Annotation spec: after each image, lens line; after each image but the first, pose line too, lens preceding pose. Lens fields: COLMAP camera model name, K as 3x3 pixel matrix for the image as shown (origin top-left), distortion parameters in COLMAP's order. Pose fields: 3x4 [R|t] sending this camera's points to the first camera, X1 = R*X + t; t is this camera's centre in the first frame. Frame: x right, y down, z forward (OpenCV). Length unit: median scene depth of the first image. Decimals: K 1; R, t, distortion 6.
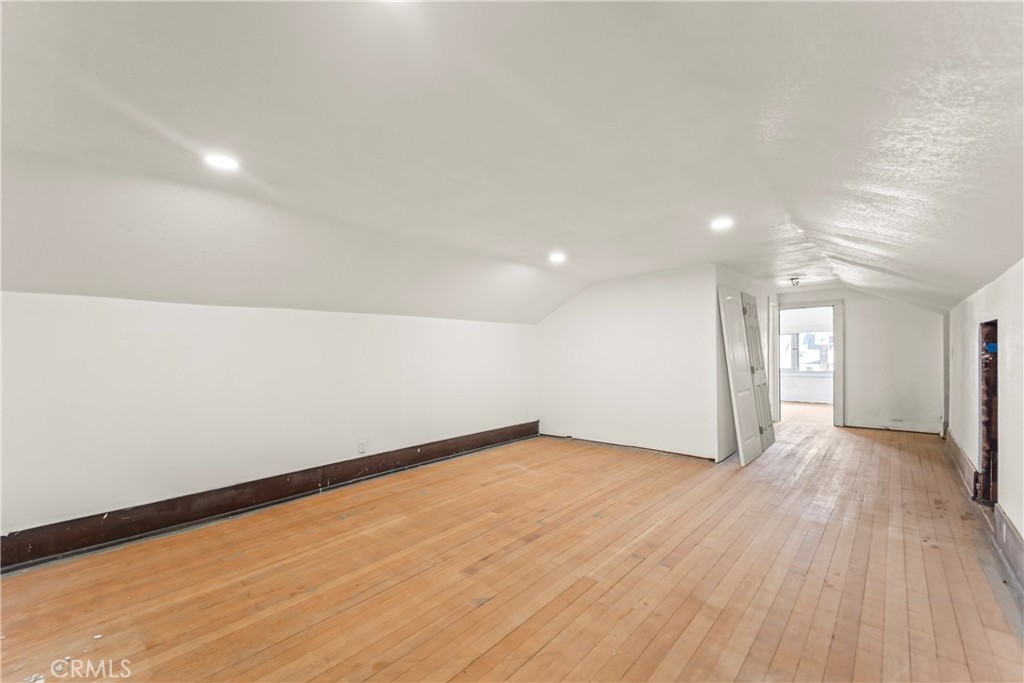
lens RADIAL K [[429.5, 0, 509.9], [0, 429.5, 353.8], [0, 0, 1]] dist [-0.000472, 0.000029]
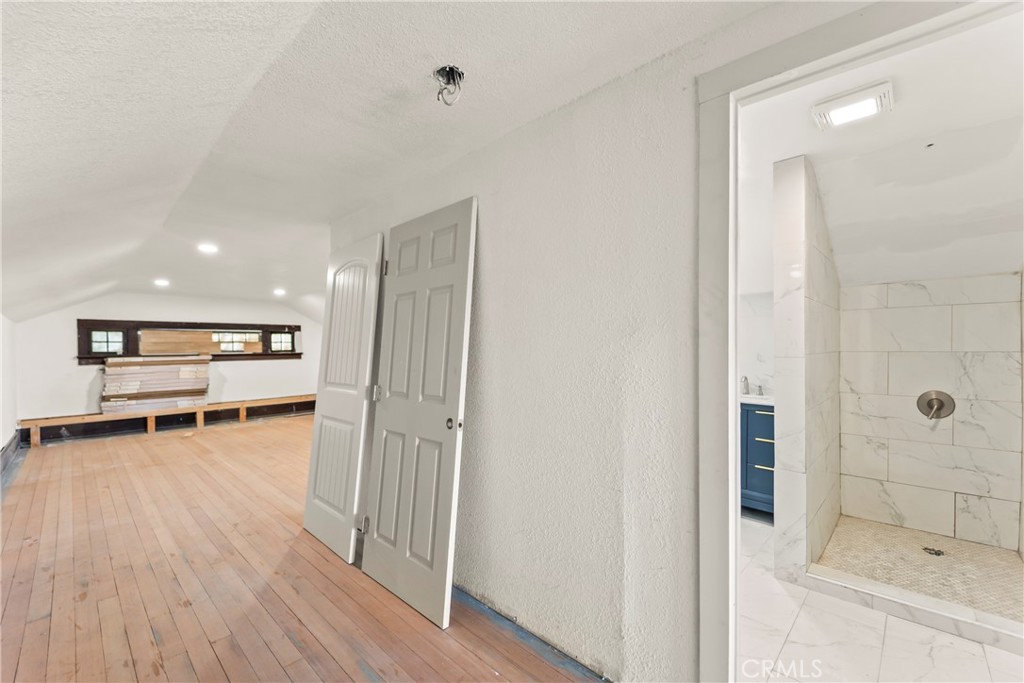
lens RADIAL K [[429.5, 0, 509.9], [0, 429.5, 353.8], [0, 0, 1]] dist [-0.000472, 0.000029]
pose [[-0.041671, 0.035426, -0.998503, 1.684748], [0.013724, 0.999297, 0.034881, -0.043486], [0.999037, -0.012249, -0.042128, 1.908971]]
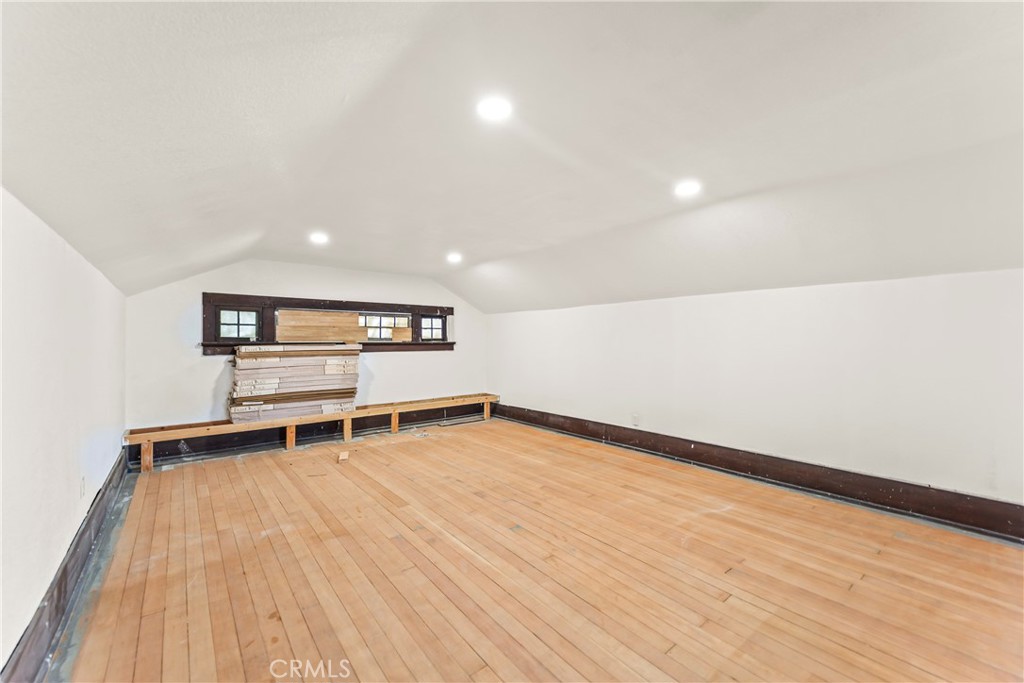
lens RADIAL K [[411.2, 0, 508.1], [0, 411.2, 342.5], [0, 0, 1]] dist [0.026826, -0.000306]
pose [[-0.169063, 0.028322, -0.985198, 1.020618], [0.003950, 0.999598, 0.028058, -0.028642], [0.985597, 0.000852, -0.169107, 1.107484]]
